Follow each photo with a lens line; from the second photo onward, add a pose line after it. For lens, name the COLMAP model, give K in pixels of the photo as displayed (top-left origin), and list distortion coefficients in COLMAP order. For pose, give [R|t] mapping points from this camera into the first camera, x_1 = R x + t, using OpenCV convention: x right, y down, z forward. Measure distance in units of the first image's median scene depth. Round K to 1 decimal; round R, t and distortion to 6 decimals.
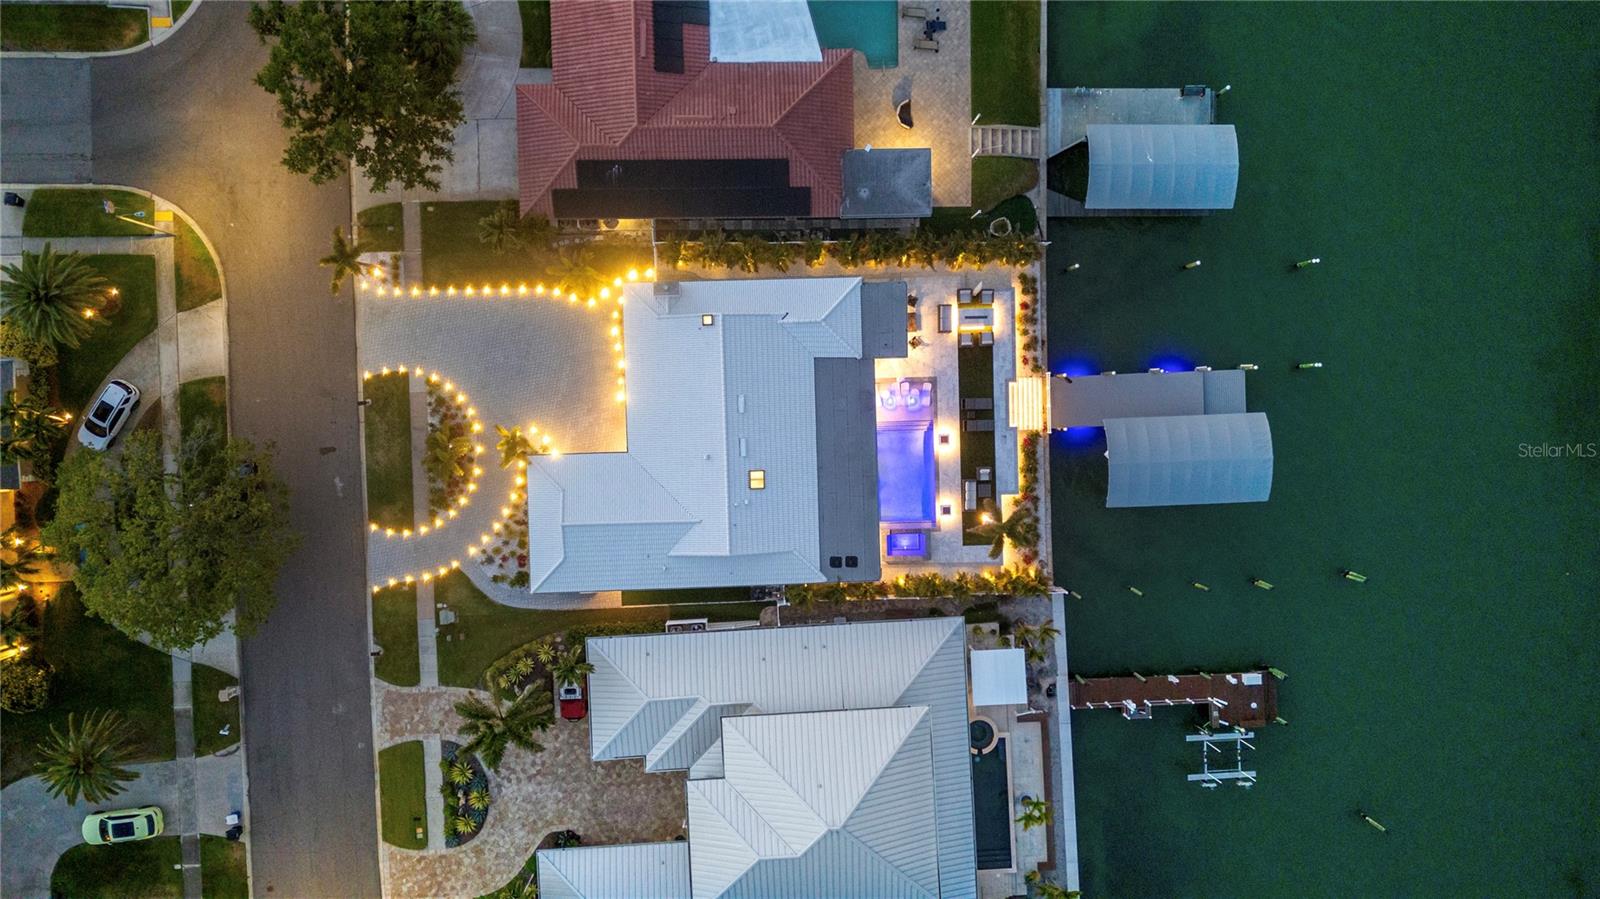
lens RADIAL K [[1178.1, 0, 800.0], [0, 1178.1, 449.5], [0, 0, 1]] dist [0.071982, -0.067034]
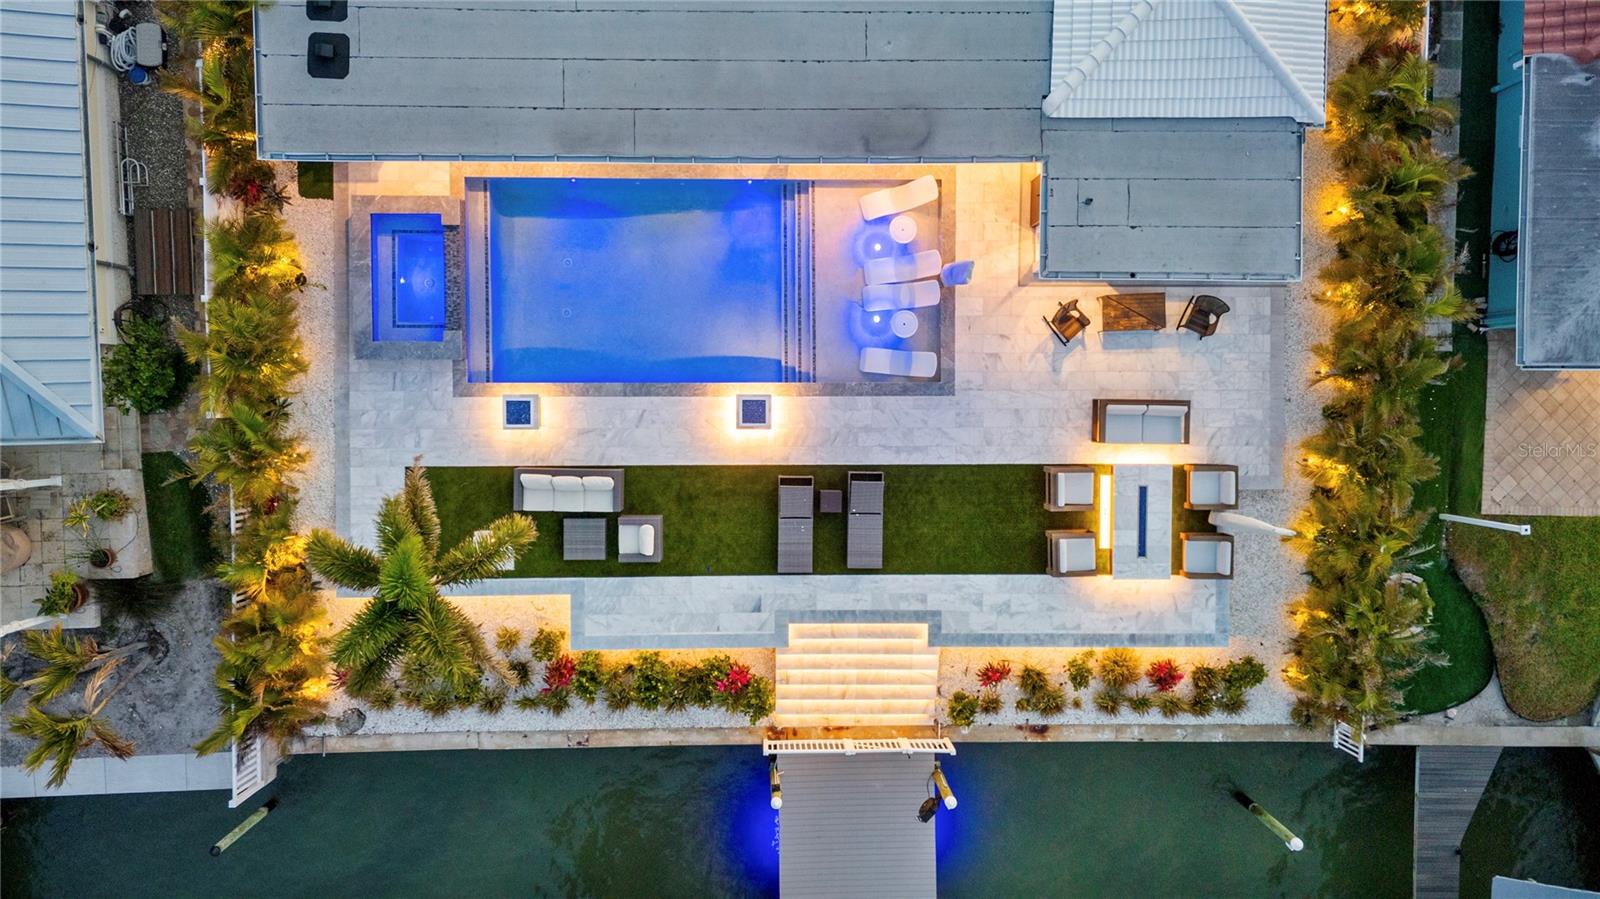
lens RADIAL K [[1178.1, 0, 800.0], [0, 1178.1, 449.5], [0, 0, 1]] dist [0.071982, -0.067034]
pose [[-0.028127, 0.999442, 0.018010, 0.125138], [-0.997100, -0.026778, -0.071230, 0.001353], [-0.070708, -0.019961, 0.997297, 0.684764]]
